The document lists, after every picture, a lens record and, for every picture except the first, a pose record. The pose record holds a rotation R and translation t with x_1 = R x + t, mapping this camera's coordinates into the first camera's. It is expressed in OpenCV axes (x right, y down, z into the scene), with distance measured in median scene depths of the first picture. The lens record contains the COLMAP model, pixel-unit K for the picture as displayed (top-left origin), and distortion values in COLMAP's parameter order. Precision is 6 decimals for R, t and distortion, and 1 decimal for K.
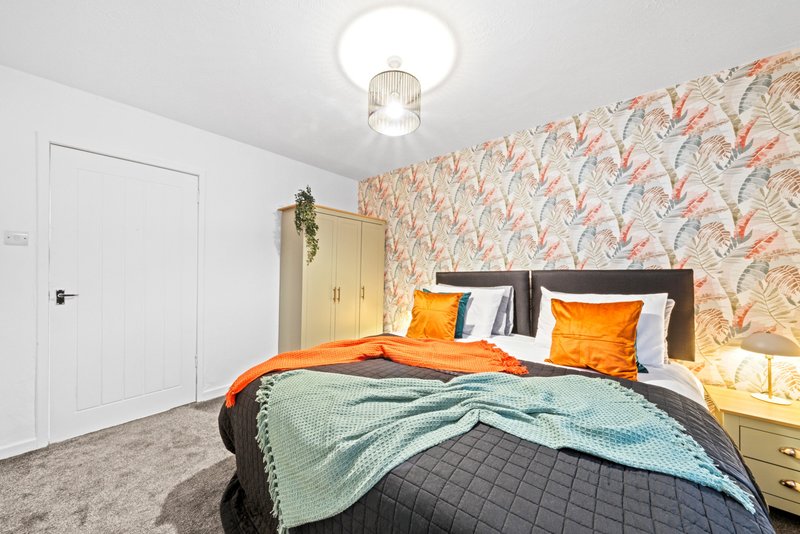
lens RADIAL K [[277.7, 0, 400.0], [0, 277.7, 267.0], [0, 0, 1]] dist [0.000187, 0.000314]
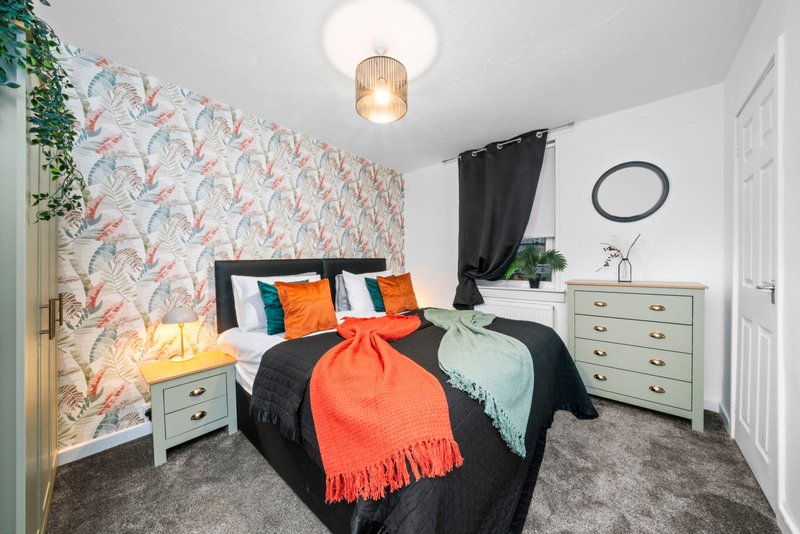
lens RADIAL K [[277.7, 0, 400.0], [0, 277.7, 267.0], [0, 0, 1]] dist [0.000187, 0.000314]
pose [[0.030605, -0.021585, 0.999298, -0.973912], [-0.012367, 0.999682, 0.021972, 0.023037], [-0.999455, -0.013031, 0.030328, 0.829003]]
